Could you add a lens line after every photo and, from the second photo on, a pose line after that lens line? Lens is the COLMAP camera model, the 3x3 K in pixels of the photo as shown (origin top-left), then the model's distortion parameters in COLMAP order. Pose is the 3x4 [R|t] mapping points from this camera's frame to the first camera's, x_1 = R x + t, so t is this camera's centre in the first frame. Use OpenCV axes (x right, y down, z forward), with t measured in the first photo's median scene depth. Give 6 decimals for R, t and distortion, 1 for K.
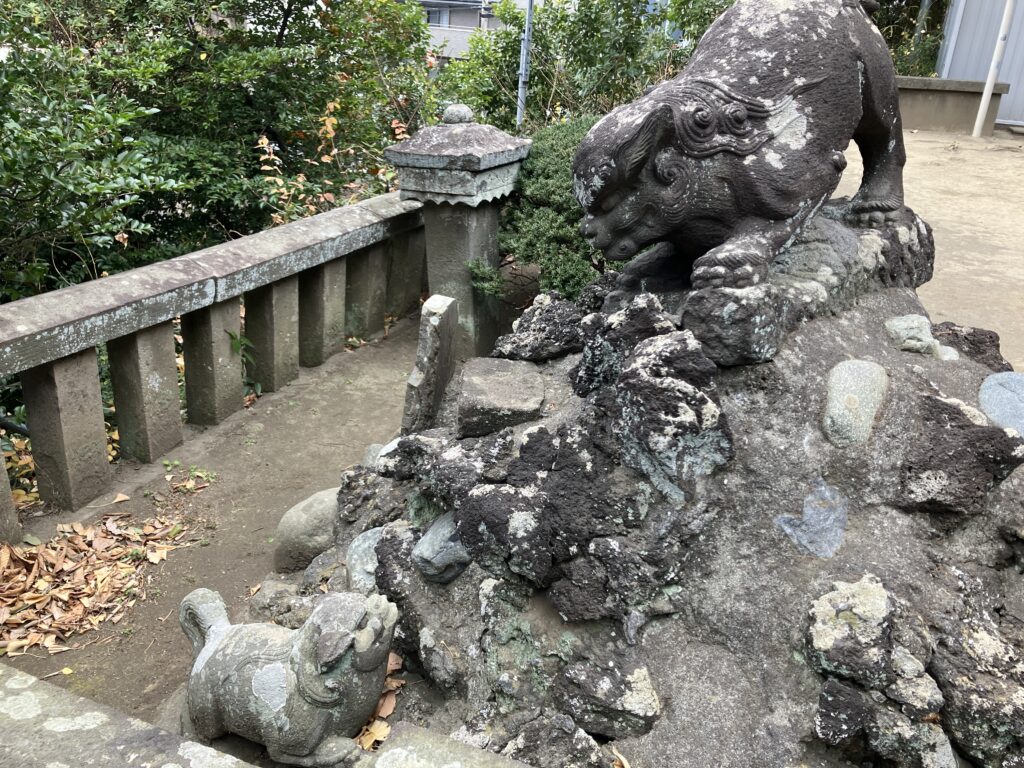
lens RADIAL K [[832.1, 0, 513.6], [0, 832.1, 387.4], [0, 0, 1]] dist [0.003474, -0.011751]
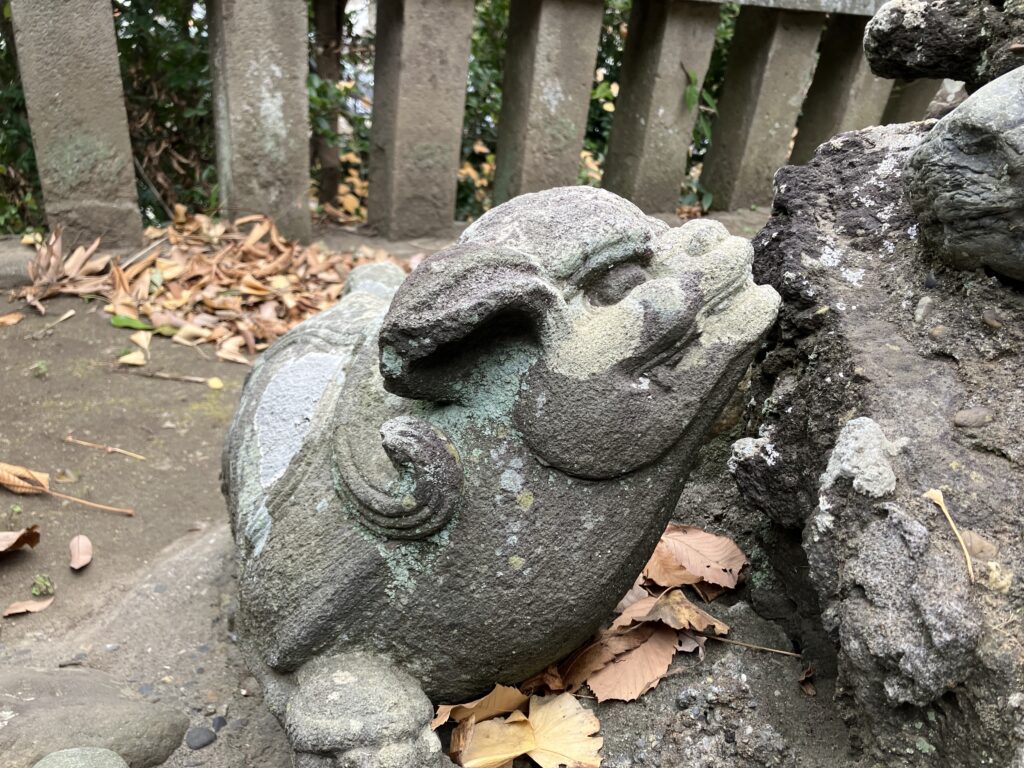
lens RADIAL K [[832.1, 0, 513.6], [0, 832.1, 383.5], [0, 0, 1]] dist [0.003474, -0.011751]
pose [[0.794170, 0.289500, -0.534307, -0.062152], [-0.303670, 0.950644, 0.063719, 0.281092], [0.526382, 0.111649, 0.842886, 0.721944]]
